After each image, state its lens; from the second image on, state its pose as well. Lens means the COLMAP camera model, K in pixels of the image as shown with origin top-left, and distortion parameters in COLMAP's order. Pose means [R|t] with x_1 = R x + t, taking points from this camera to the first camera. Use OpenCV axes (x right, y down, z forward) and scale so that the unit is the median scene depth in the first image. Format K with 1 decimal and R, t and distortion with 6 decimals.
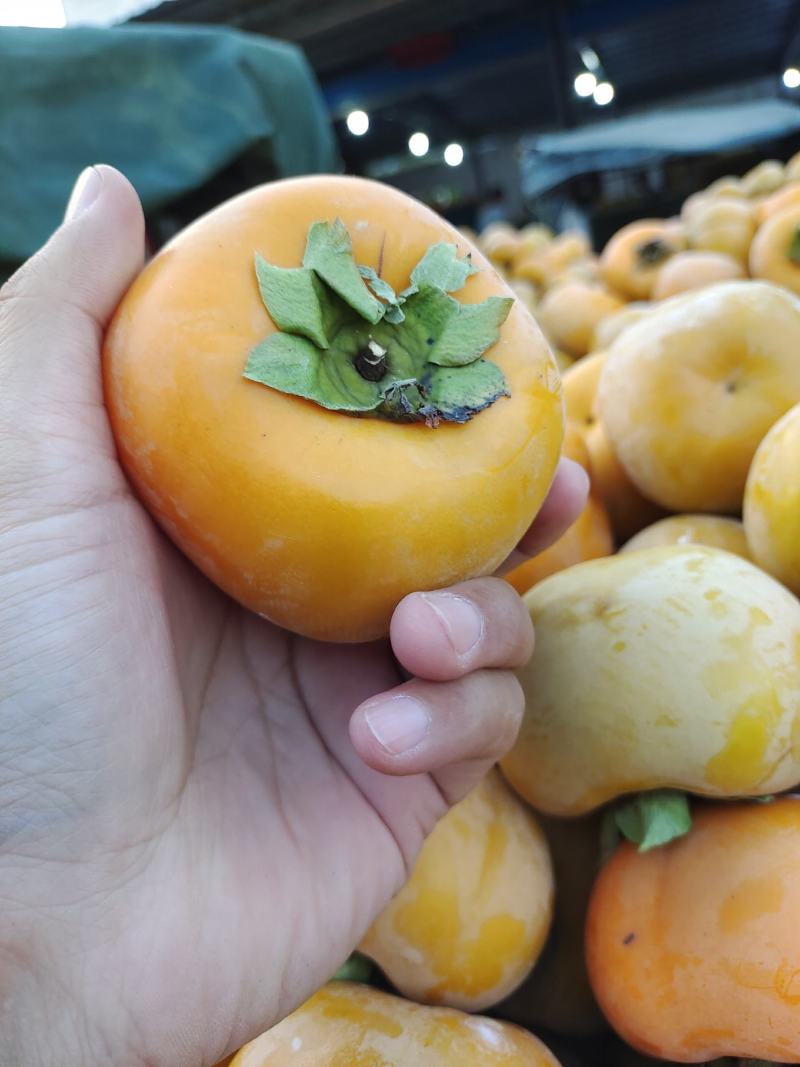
lens RADIAL K [[840.7, 0, 418.4], [0, 840.7, 532.5], [0, 0, 1]] dist [-0.025576, -0.013003]
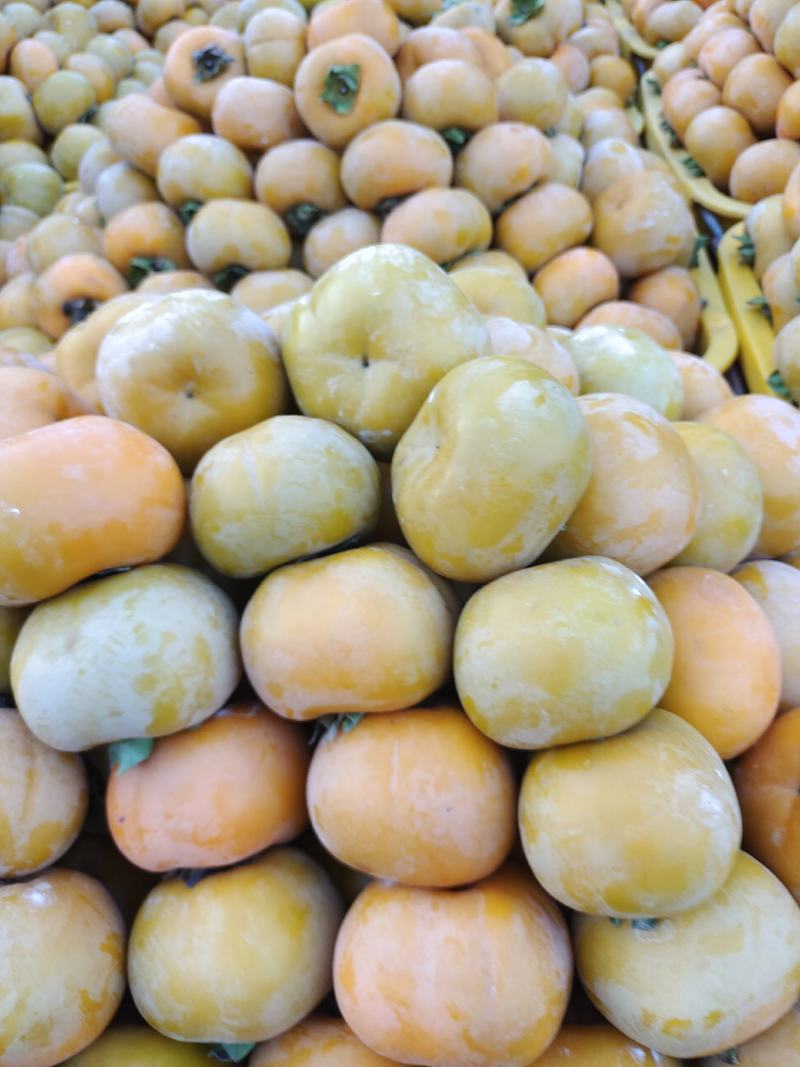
lens RADIAL K [[805.1, 0, 398.8], [0, 805.1, 526.5], [0, 0, 1]] dist [0.003543, -0.025947]
pose [[0.933204, -0.173182, 0.314861, 0.361613], [0.049891, 0.930162, 0.363745, -0.624769], [-0.355866, -0.323740, 0.876671, -0.434420]]
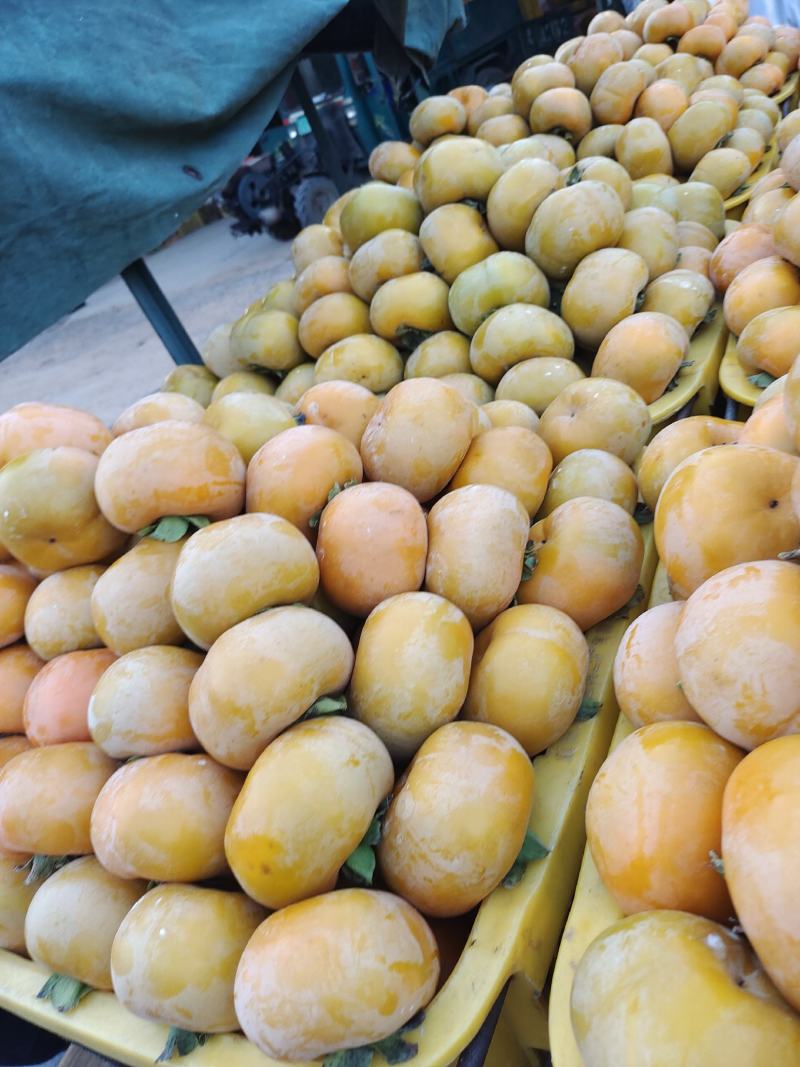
lens RADIAL K [[828.8, 0, 401.1], [0, 828.8, 516.2], [0, 0, 1]] dist [-0.019637, -0.007183]
pose [[0.984920, -0.118732, -0.125841, -1.173755], [0.139915, 0.974457, 0.175663, -0.178667], [0.101769, -0.190621, 0.976374, 0.195505]]
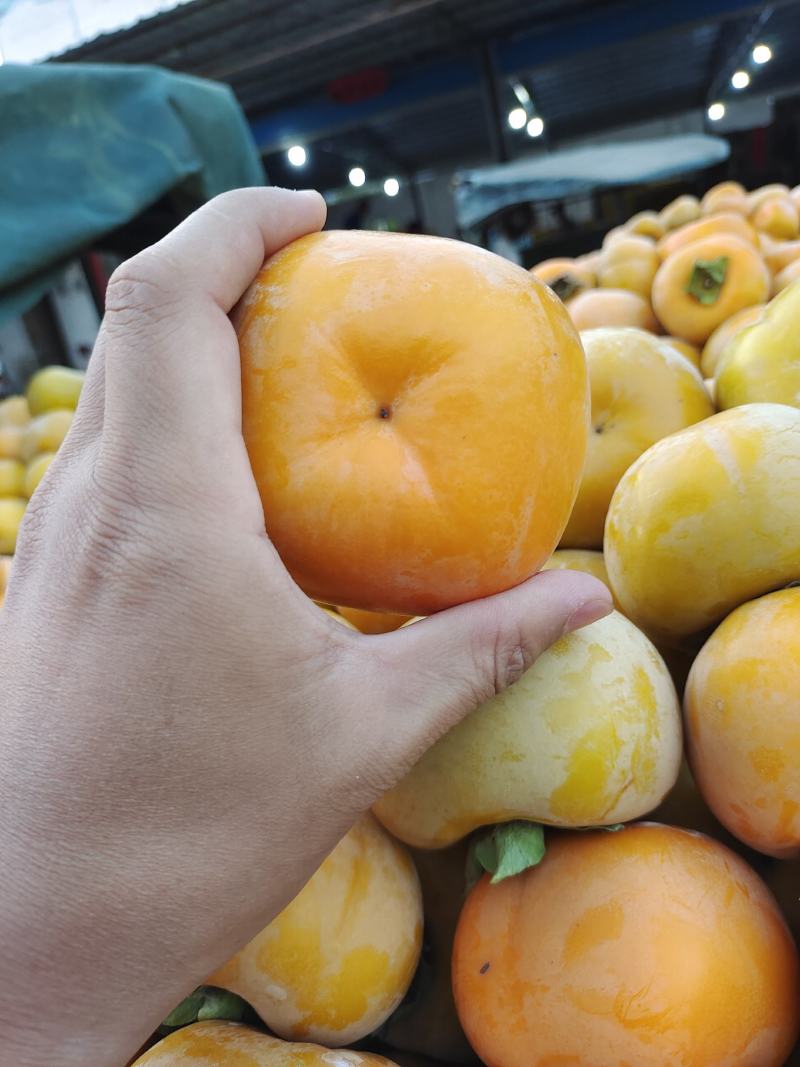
lens RADIAL K [[834.2, 0, 396.4], [0, 834.2, 532.1], [0, 0, 1]] dist [-0.026926, -0.002015]
pose [[0.998987, -0.017849, 0.041307, 0.108623], [0.019083, 0.999378, -0.029669, -0.025414], [-0.040752, 0.030427, 0.998706, -0.038510]]
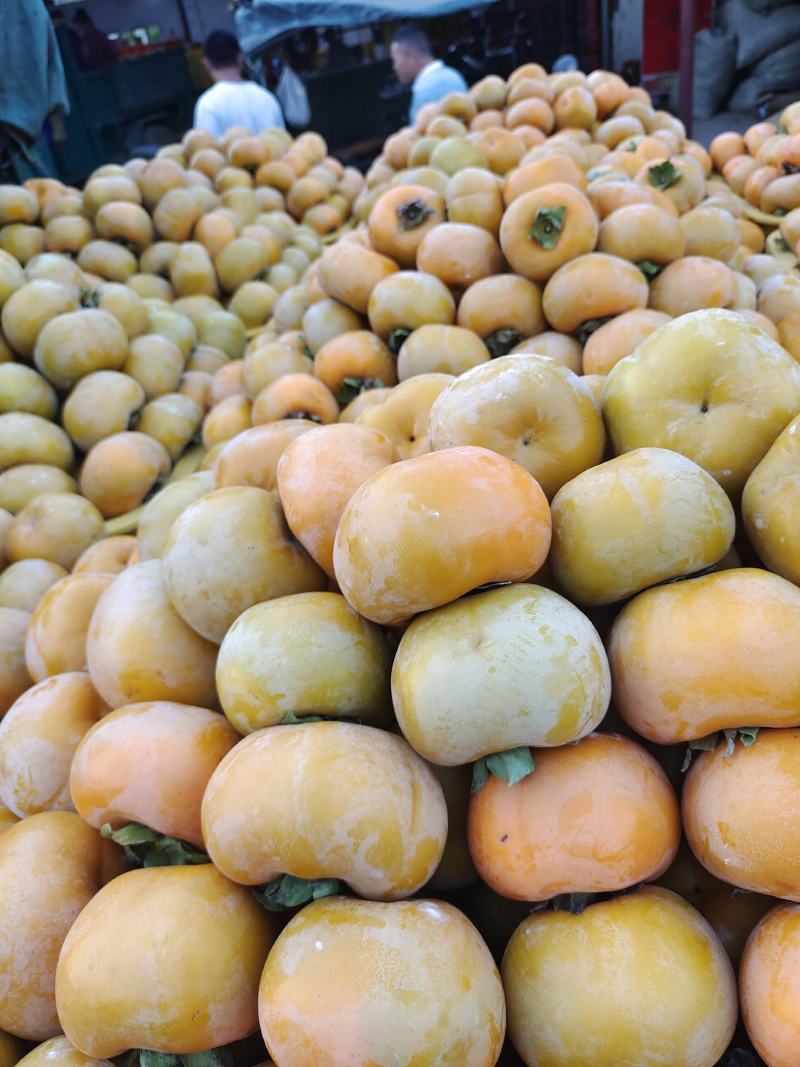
lens RADIAL K [[805.2, 0, 400.0], [0, 805.2, 533.5], [0, 0, 1]] dist [0.060480, -0.124497]
pose [[0.956366, -0.097381, 0.275467, -0.325899], [0.051601, 0.984297, 0.168812, -0.385482], [-0.287580, -0.147232, 0.946372, -0.369291]]
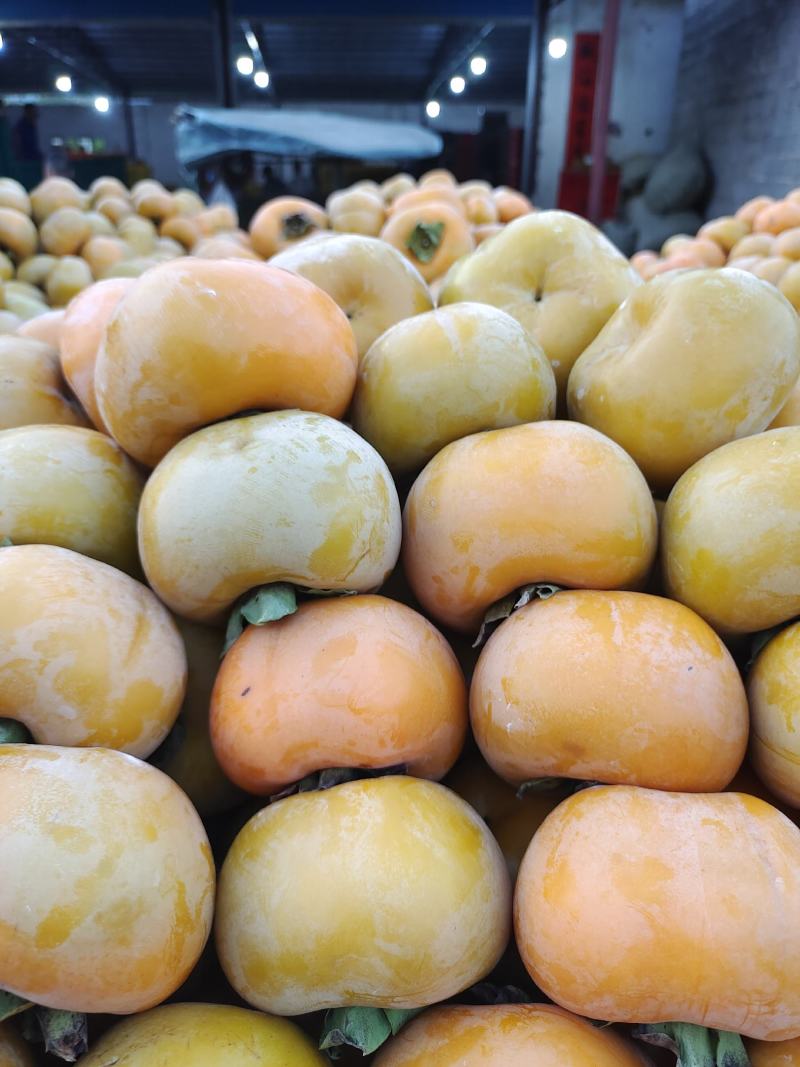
lens RADIAL K [[817.1, 0, 393.7], [0, 817.1, 530.3], [0, 0, 1]] dist [0.073161, -0.168681]
pose [[0.914372, 0.059300, 0.400509, -0.069084], [-0.069392, 0.997532, 0.010727, 0.199860], [-0.398884, -0.037601, 0.916230, -0.274401]]
